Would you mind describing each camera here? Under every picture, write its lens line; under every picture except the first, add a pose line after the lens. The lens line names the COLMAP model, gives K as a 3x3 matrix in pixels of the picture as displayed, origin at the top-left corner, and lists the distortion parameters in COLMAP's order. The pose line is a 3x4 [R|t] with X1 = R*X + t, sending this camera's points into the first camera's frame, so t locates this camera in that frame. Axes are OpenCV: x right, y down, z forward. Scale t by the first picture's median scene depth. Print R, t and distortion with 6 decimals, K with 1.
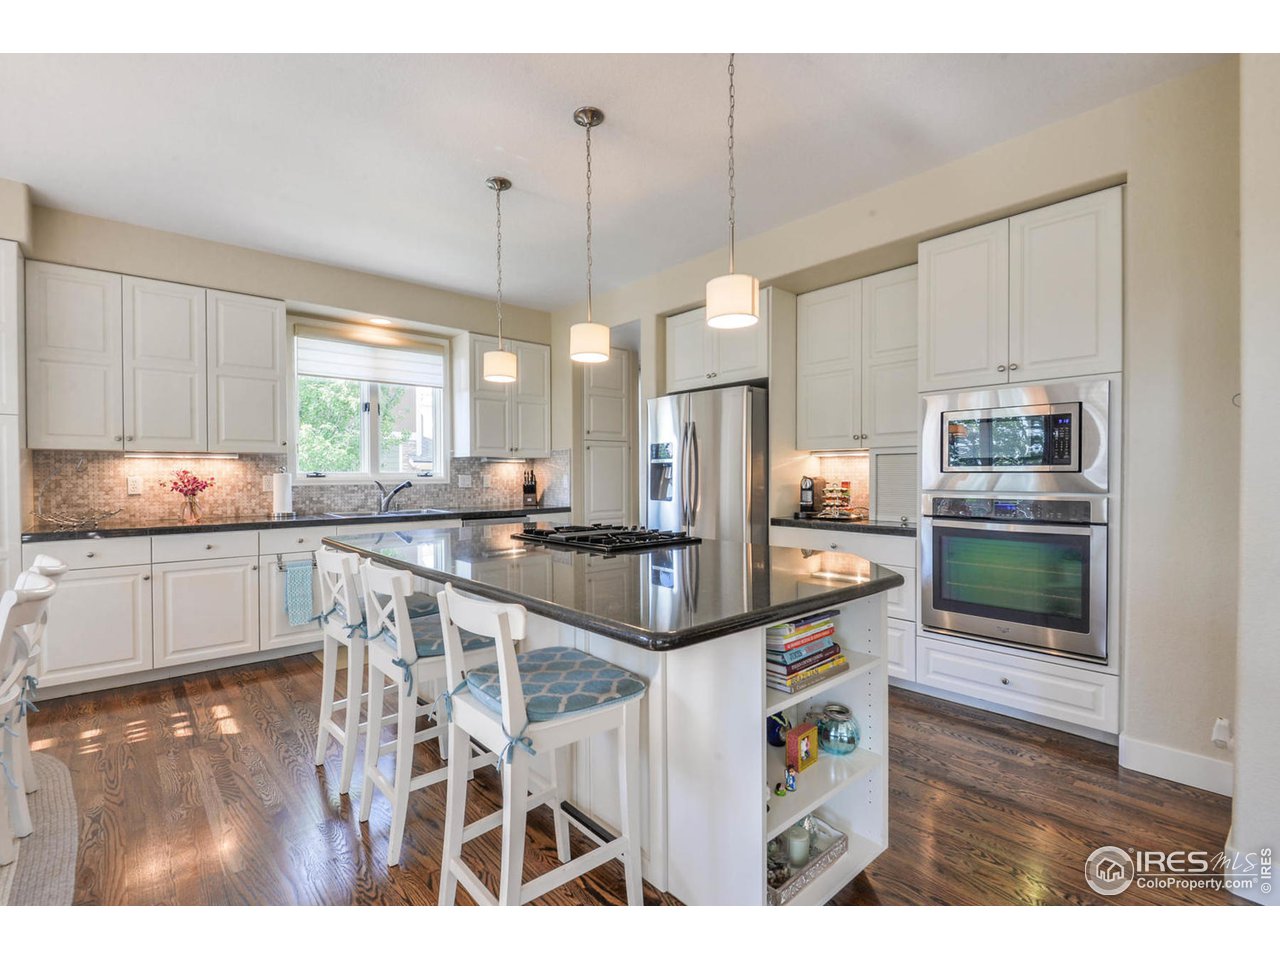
lens RADIAL K [[591.7, 0, 644.0], [0, 591.7, 482.4], [0, 0, 1]] dist [-0.005620, -0.000919]
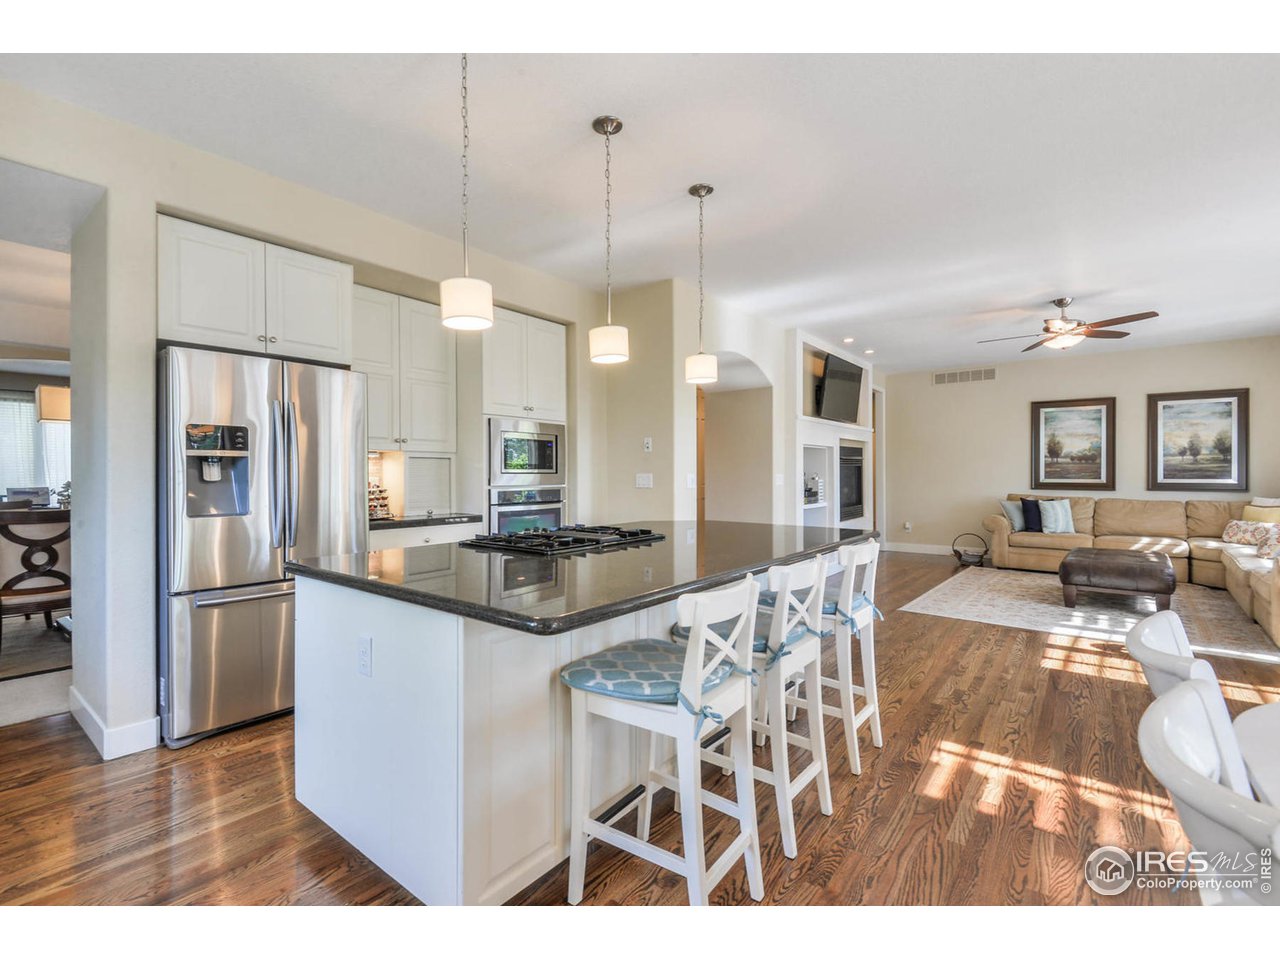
lens RADIAL K [[591.7, 0, 644.5], [0, 591.7, 472.5], [0, 0, 1]] dist [-0.005620, -0.000919]
pose [[-0.151258, -0.005128, 0.988481, -1.032811], [0.008872, 0.999939, 0.006545, -0.027537], [-0.988454, 0.009760, -0.151203, 0.934747]]
